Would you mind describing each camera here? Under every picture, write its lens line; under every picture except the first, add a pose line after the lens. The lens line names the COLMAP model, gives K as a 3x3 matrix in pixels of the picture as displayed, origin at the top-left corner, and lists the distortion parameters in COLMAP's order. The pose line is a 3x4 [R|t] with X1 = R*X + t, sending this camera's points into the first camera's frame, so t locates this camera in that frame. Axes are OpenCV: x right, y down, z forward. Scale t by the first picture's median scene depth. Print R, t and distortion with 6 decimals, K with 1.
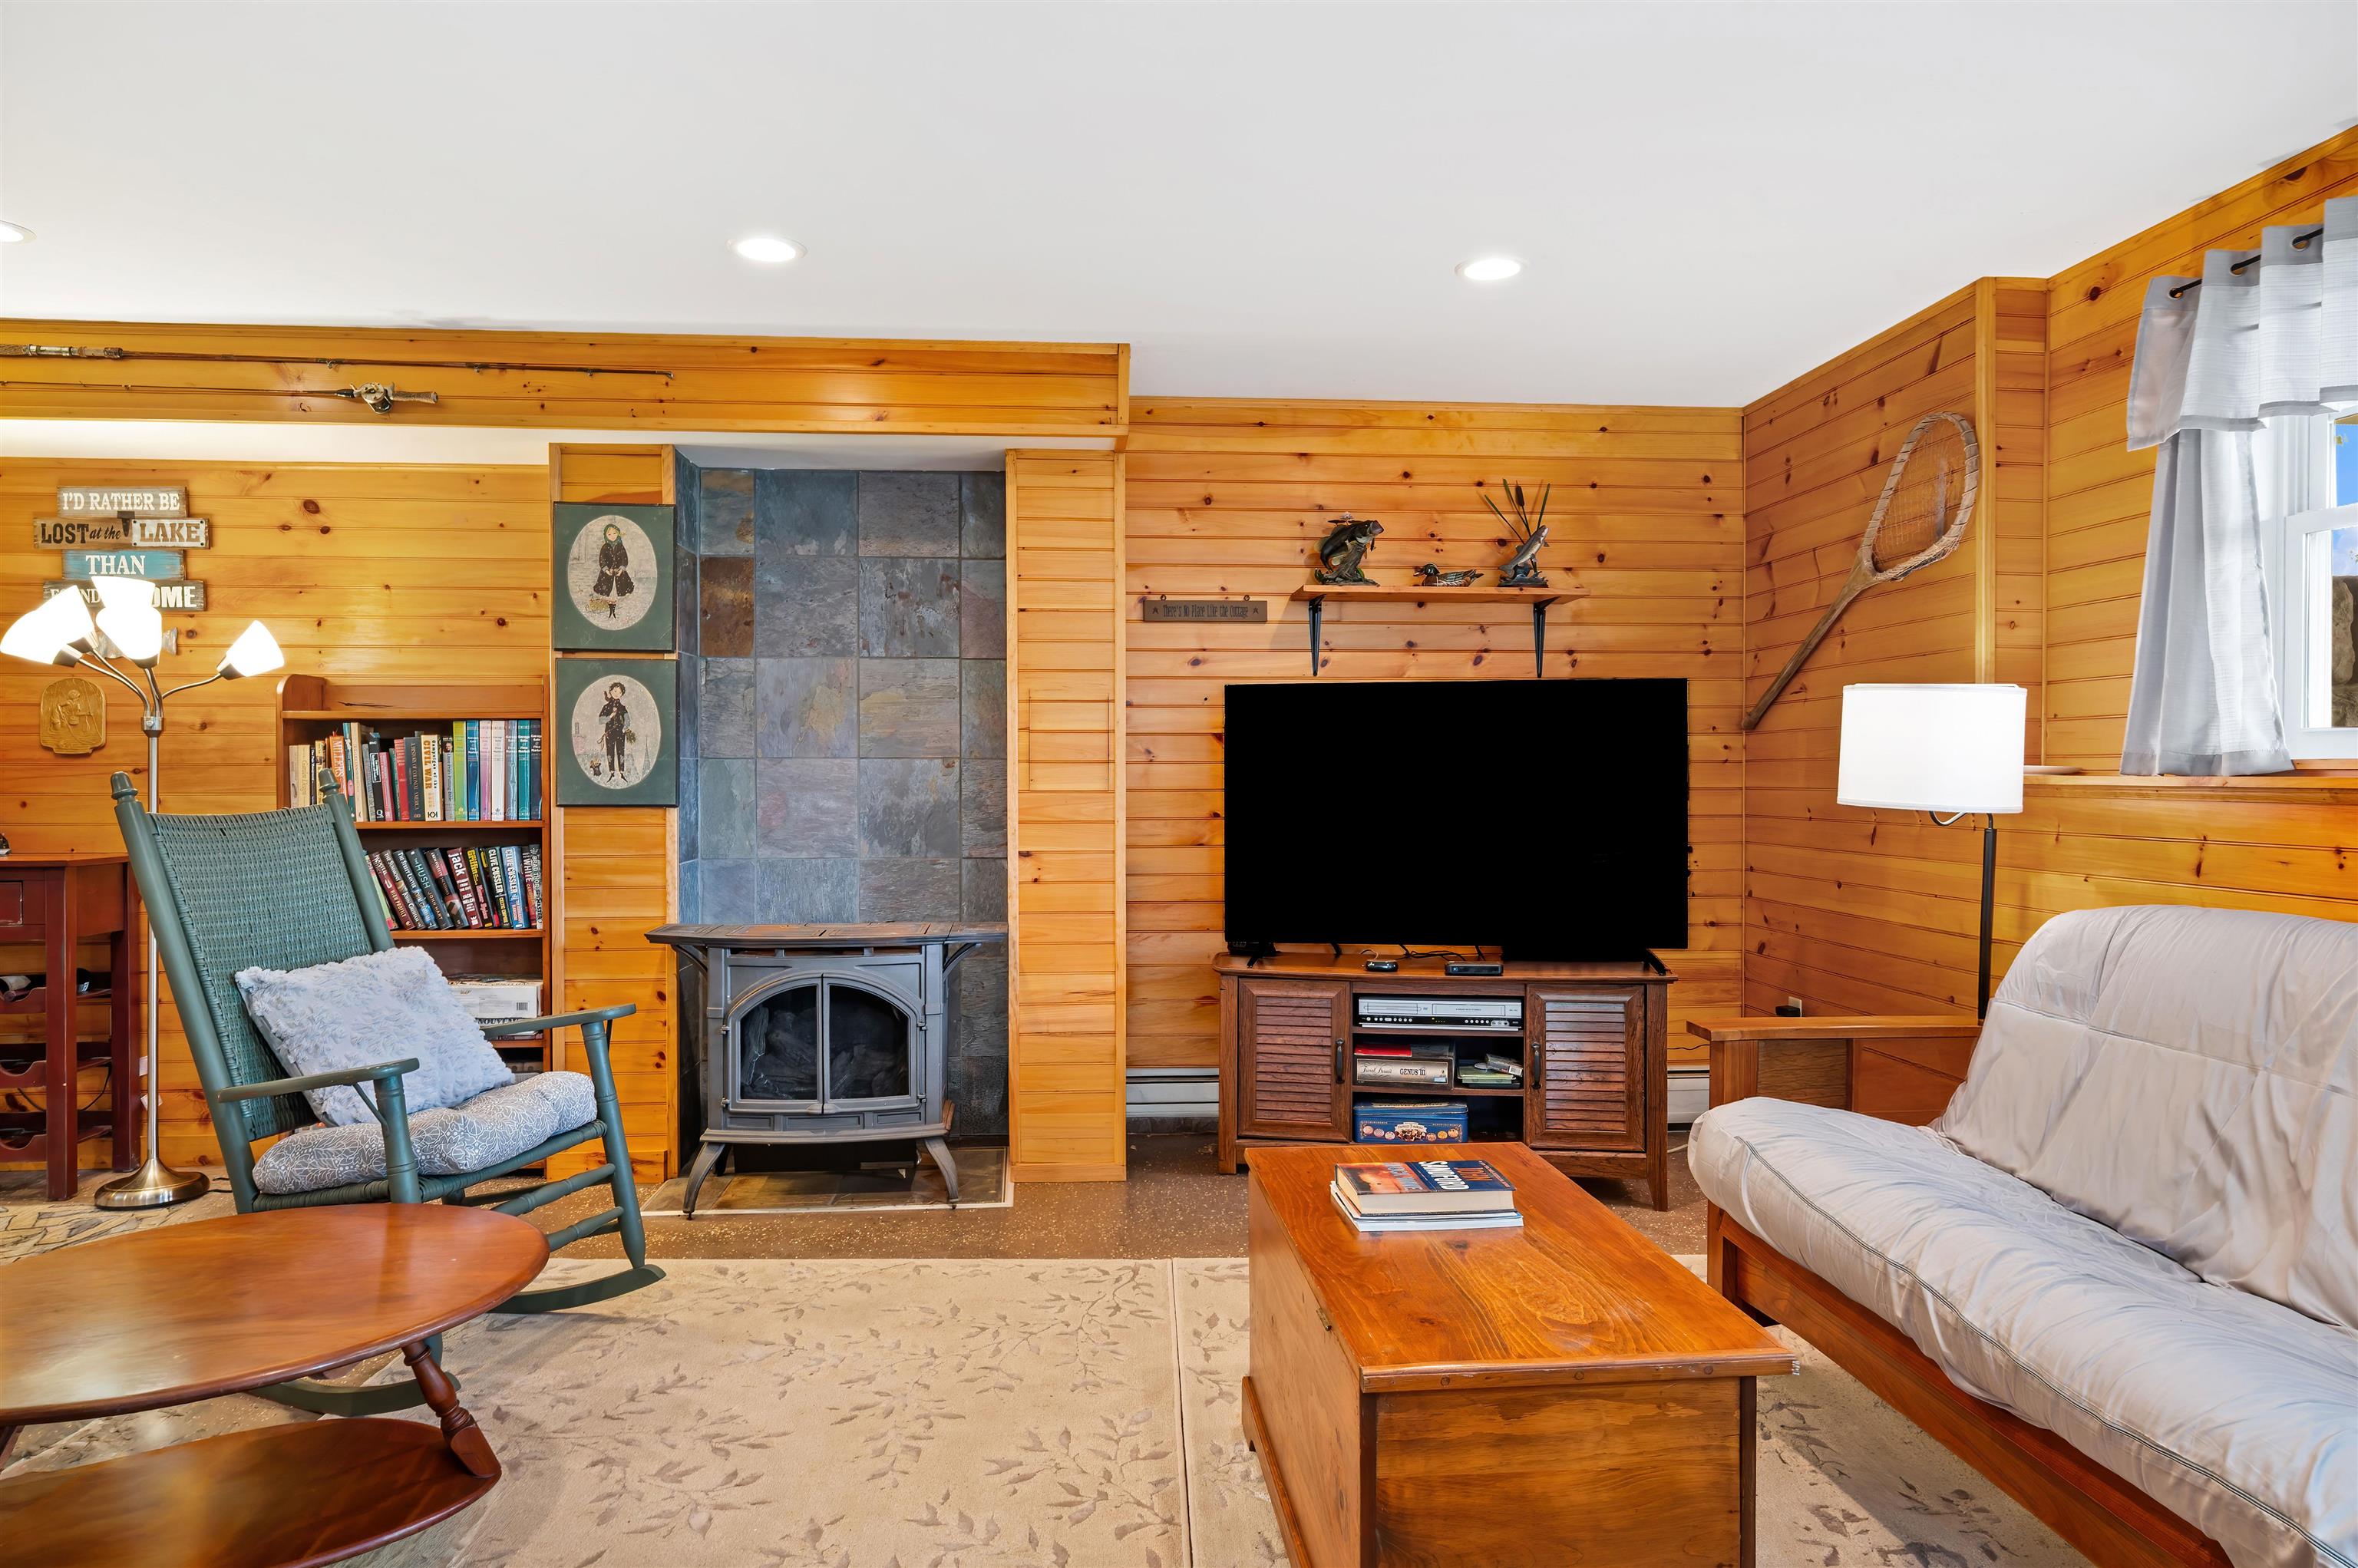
lens RADIAL K [[1451.4, 0, 1177.2], [0, 1451.4, 782.4], [0, 0, 1]] dist [-0.003816, 0.002496]
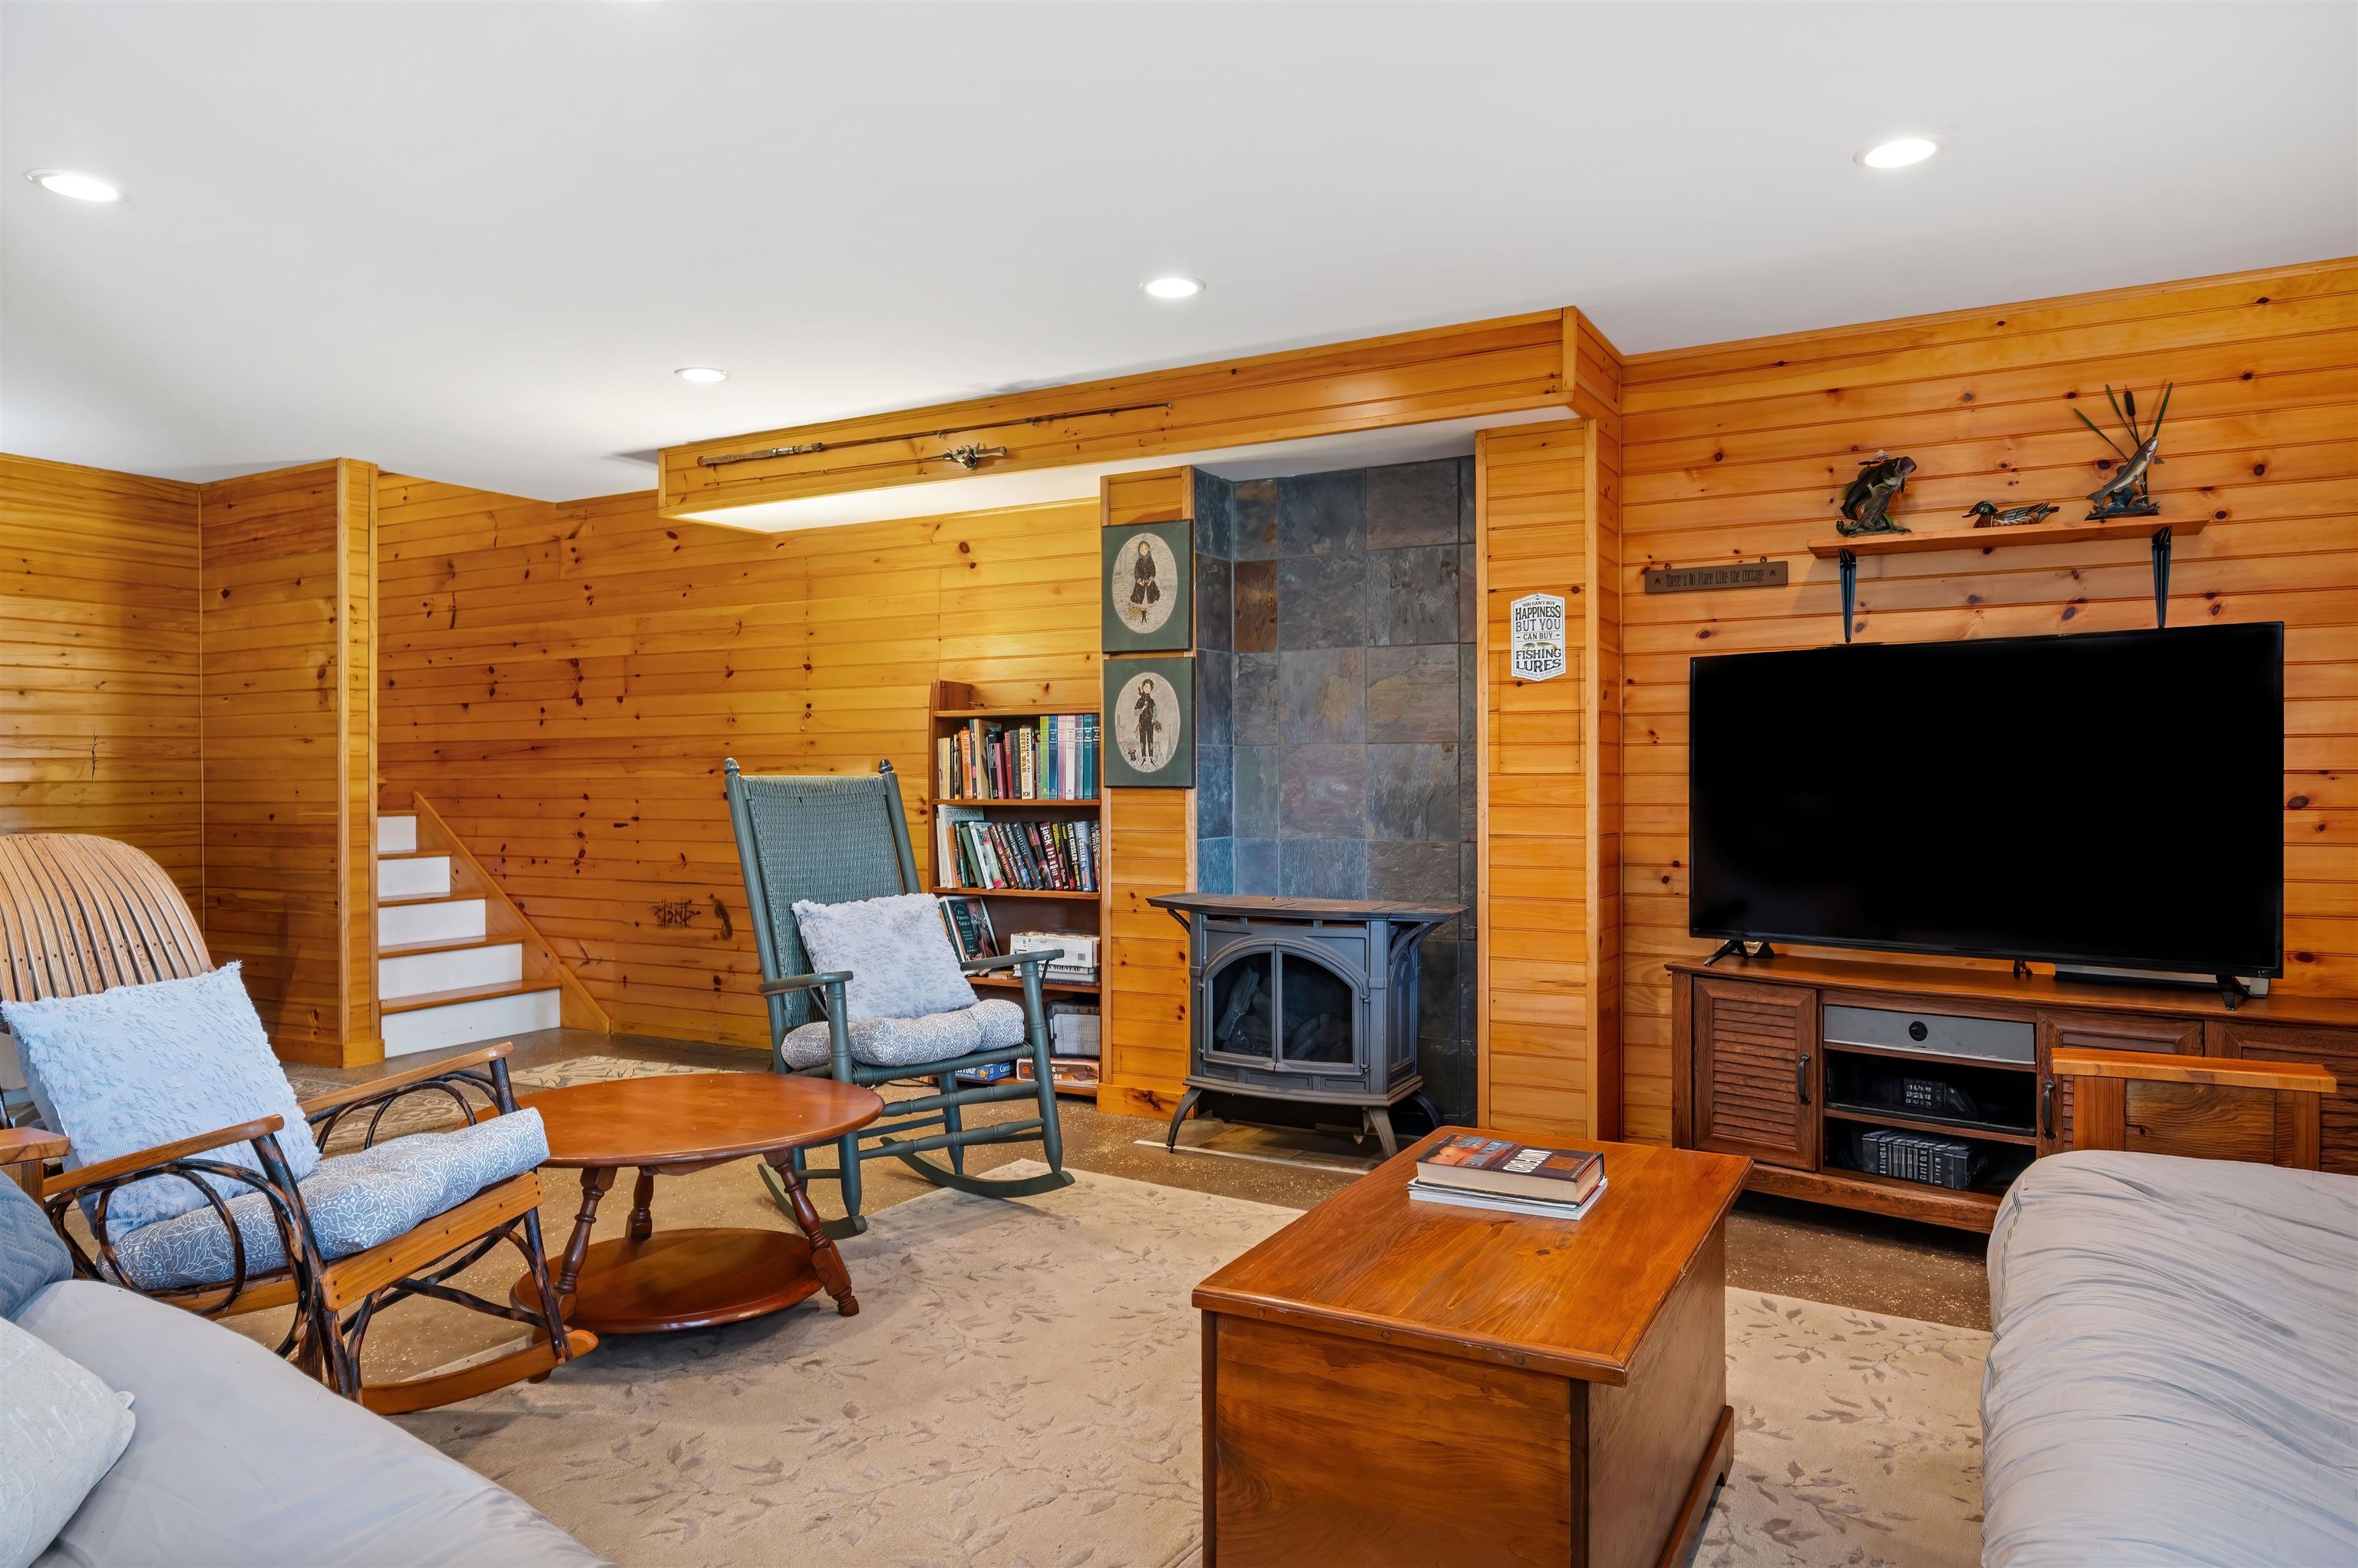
lens RADIAL K [[1508.1, 0, 1170.3], [0, 1508.1, 781.0], [0, 0, 1]] dist [-0.003774, 0.001185]
pose [[0.828344, 0.001085, -0.560219, 0.294580], [-0.002194, 0.999997, -0.001307, 0.013020], [0.560216, 0.002312, 0.828344, 0.025661]]
